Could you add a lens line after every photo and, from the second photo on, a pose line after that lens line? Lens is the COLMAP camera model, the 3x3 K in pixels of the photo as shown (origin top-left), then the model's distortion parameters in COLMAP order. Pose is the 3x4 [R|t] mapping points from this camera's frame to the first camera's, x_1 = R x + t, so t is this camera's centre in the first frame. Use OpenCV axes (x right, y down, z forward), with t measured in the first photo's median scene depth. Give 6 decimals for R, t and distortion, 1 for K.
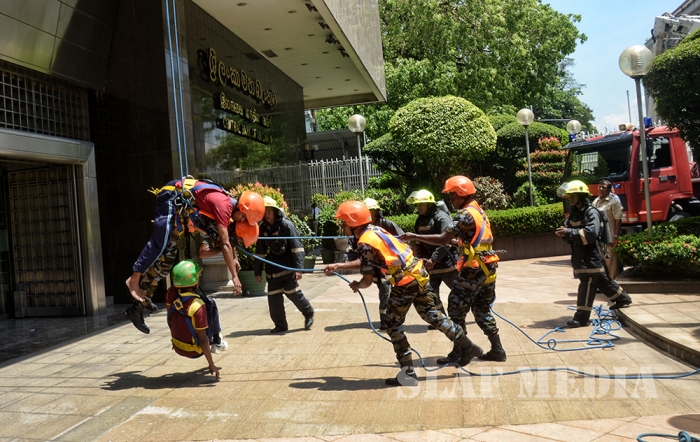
lens RADIAL K [[569.9, 0, 350.4], [0, 569.9, 233.5], [0, 0, 1]] dist [-0.010312, 0.008246]
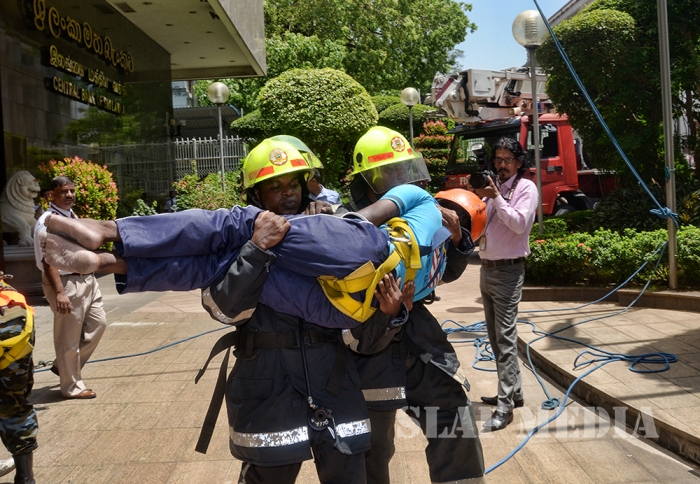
lens RADIAL K [[581.4, 0, 350.0], [0, 581.4, 242.0], [0, 0, 1]] dist [0.048995, -0.001165]
pose [[0.982202, 0.008393, 0.187641, 0.040287], [-0.015318, 0.999253, 0.035487, -0.005164], [-0.187203, -0.037730, 0.981596, 0.095540]]
